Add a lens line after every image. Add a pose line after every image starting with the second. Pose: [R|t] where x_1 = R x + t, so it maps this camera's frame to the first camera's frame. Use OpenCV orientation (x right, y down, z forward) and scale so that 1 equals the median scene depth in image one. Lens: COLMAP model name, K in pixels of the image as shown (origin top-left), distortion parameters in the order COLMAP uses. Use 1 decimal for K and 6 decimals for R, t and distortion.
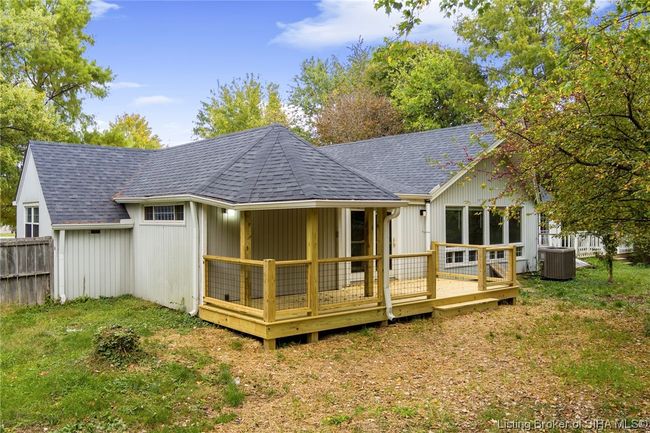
lens RADIAL K [[555.9, 0, 325.0], [0, 555.9, 216.5], [0, 0, 1]] dist [-0.057033, -0.001812]
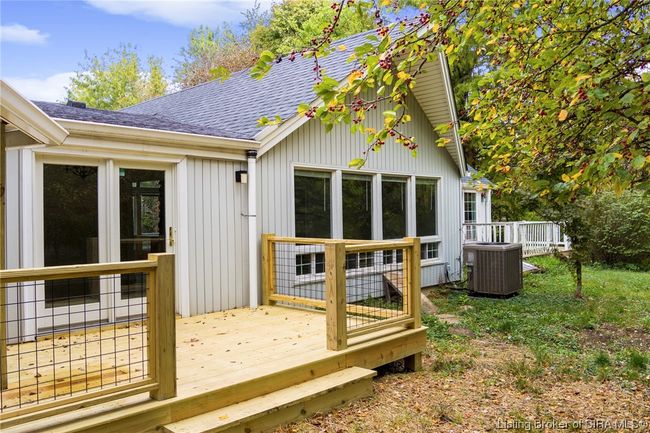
lens RADIAL K [[555.9, 0, 325.0], [0, 555.9, 216.5], [0, 0, 1]] dist [-0.057033, -0.001812]
pose [[0.991079, -0.011990, 0.132737, 0.168214], [0.012174, 0.999926, -0.000573, 0.027586], [-0.132720, 0.002184, 0.991151, 0.450564]]
